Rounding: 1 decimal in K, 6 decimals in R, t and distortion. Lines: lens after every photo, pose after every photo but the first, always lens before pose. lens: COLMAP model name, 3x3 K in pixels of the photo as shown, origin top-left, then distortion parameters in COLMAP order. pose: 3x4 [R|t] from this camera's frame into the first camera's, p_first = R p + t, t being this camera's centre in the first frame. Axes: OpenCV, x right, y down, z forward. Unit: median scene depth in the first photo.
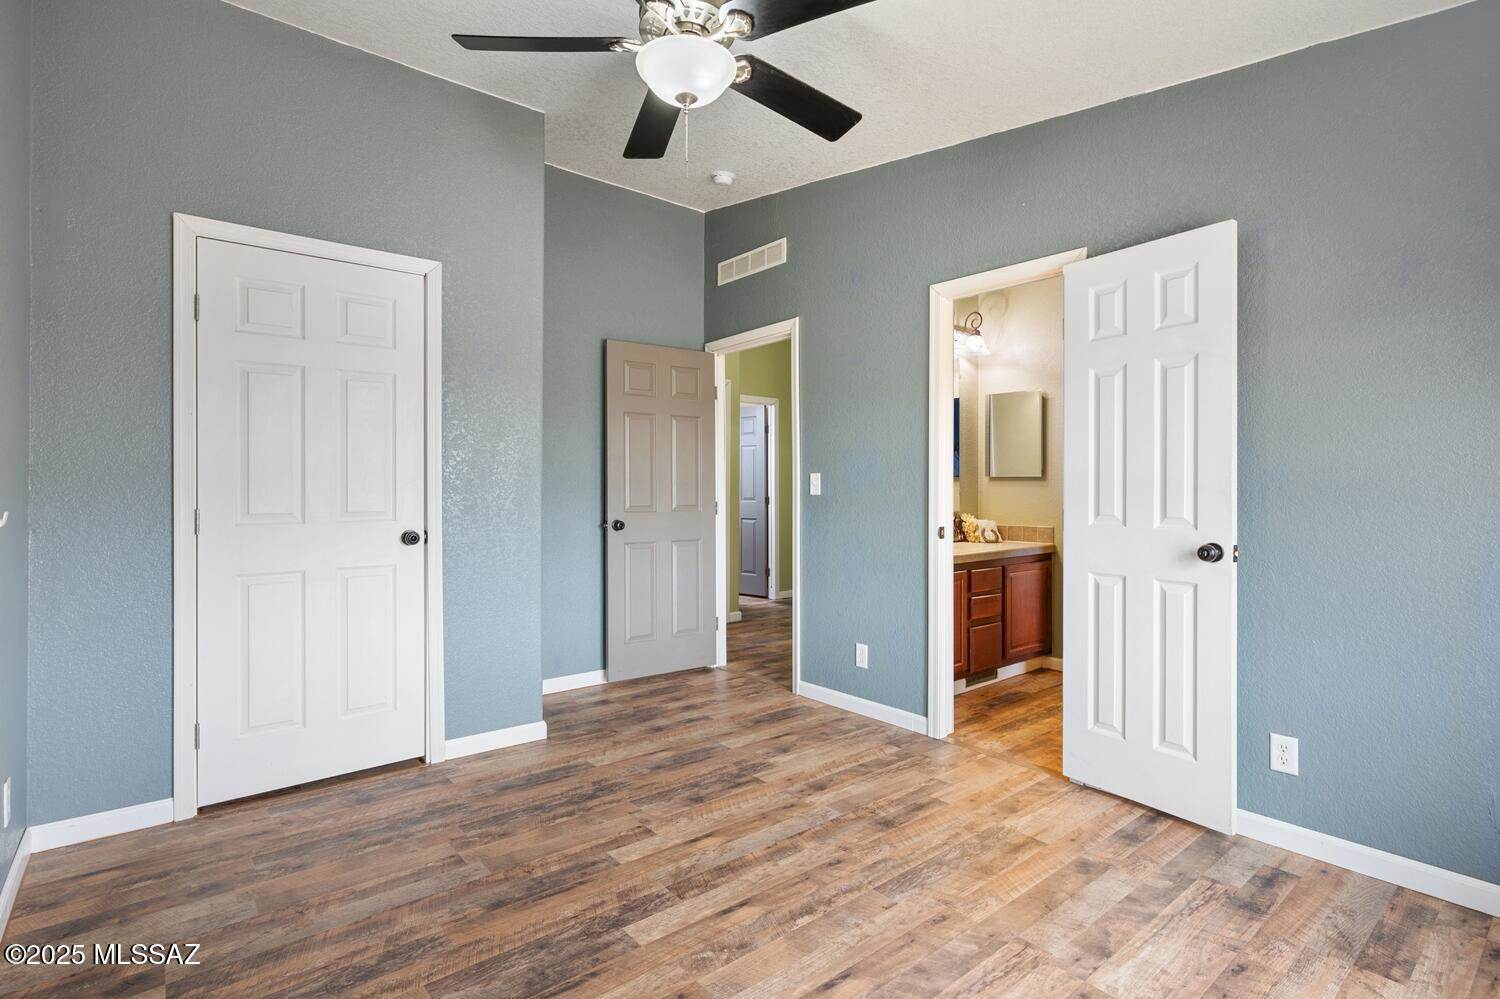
lens RADIAL K [[728.5, 0, 749.3], [0, 728.5, 489.5], [0, 0, 1]] dist [-0.001288, -0.000129]
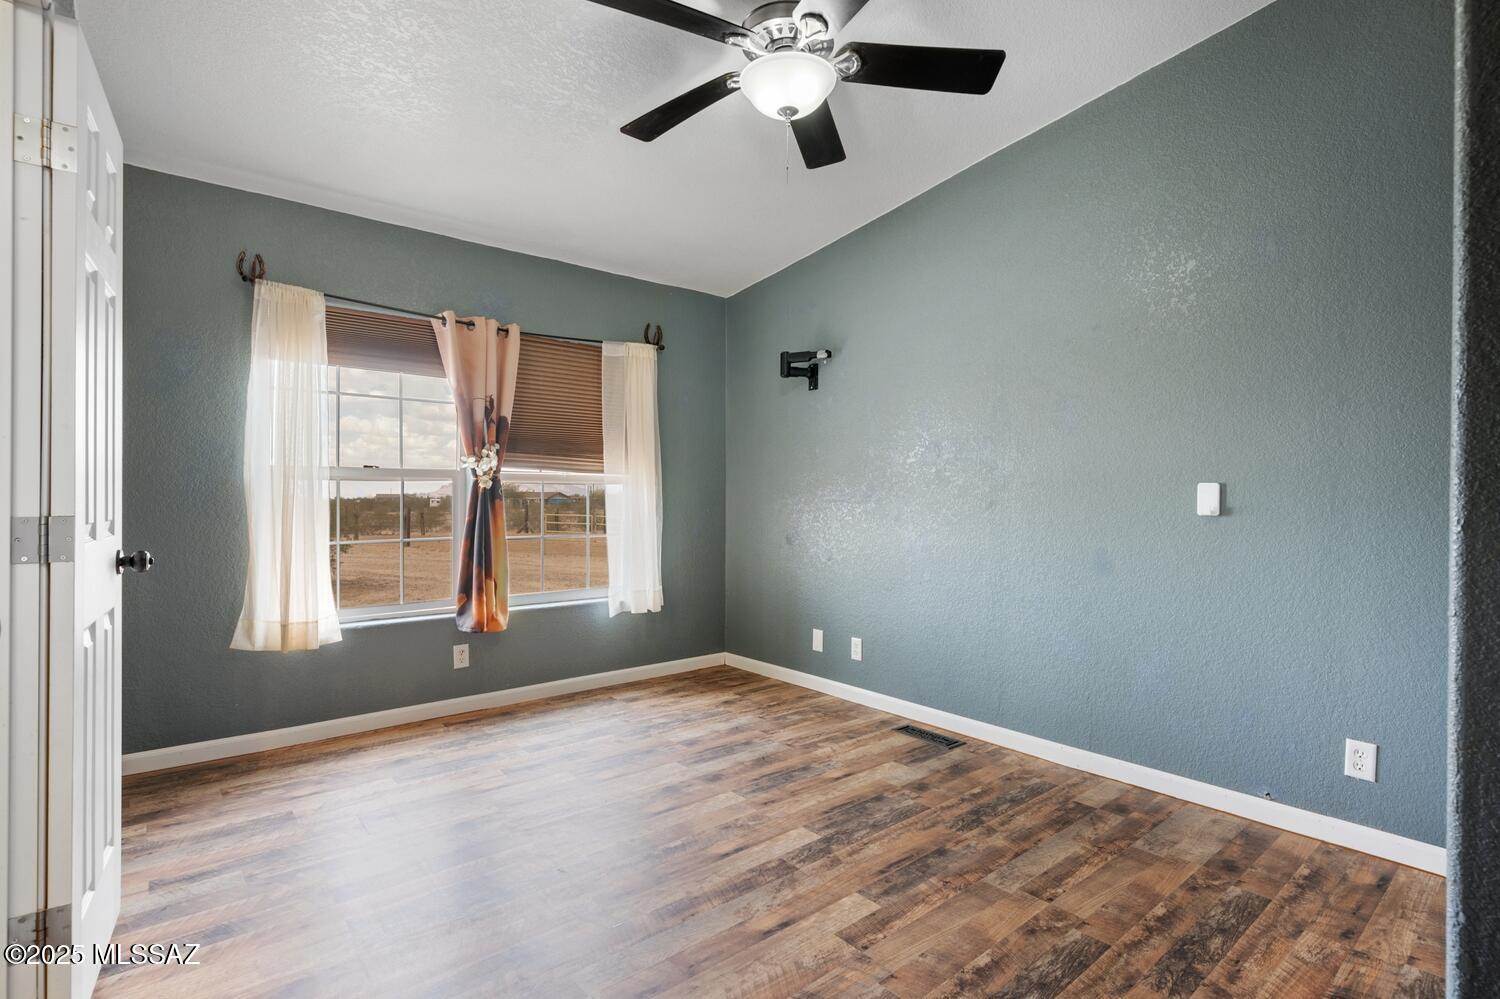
lens RADIAL K [[728.5, 0, 749.3], [0, 728.5, 489.5], [0, 0, 1]] dist [-0.001288, -0.000129]
pose [[-0.999923, -0.008233, -0.009313, -0.027627], [-0.008153, 0.999930, -0.008556, 0.012704], [0.009382, -0.008479, -0.999920, 1.937159]]
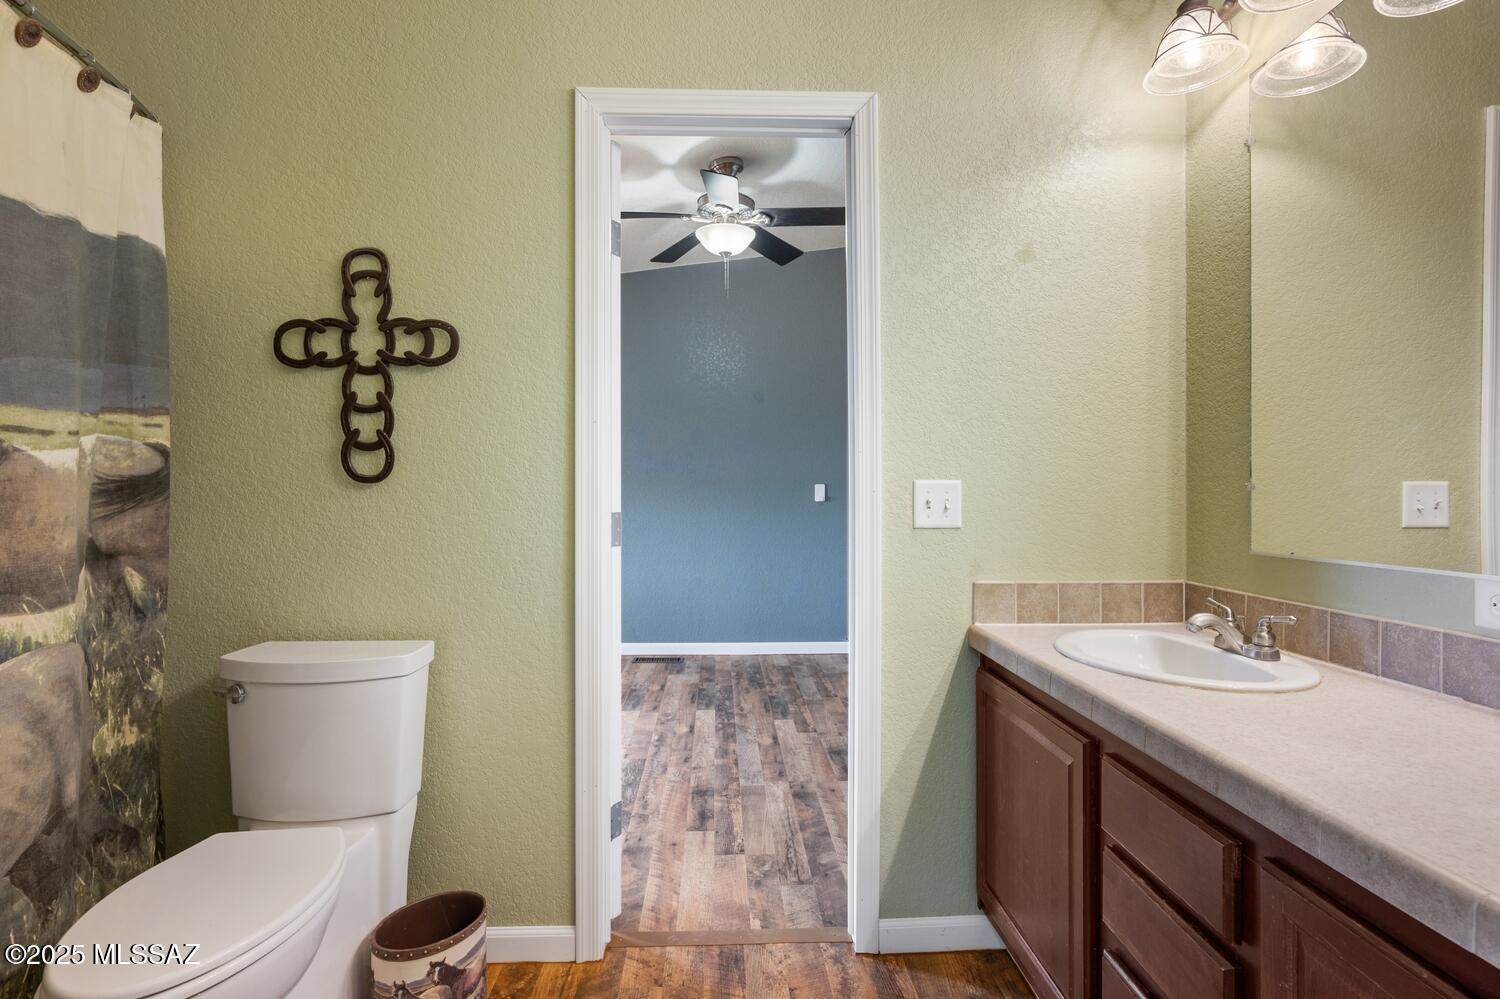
lens RADIAL K [[718.7, 0, 750.0], [0, 718.7, 499.5], [0, 0, 1]] dist [0.000652, 0.000212]
pose [[-0.603178, 0.006627, -0.797579, 1.130450], [-0.001436, 0.999955, 0.009395, 0.011627], [0.797605, 0.006812, -0.603142, 1.925495]]
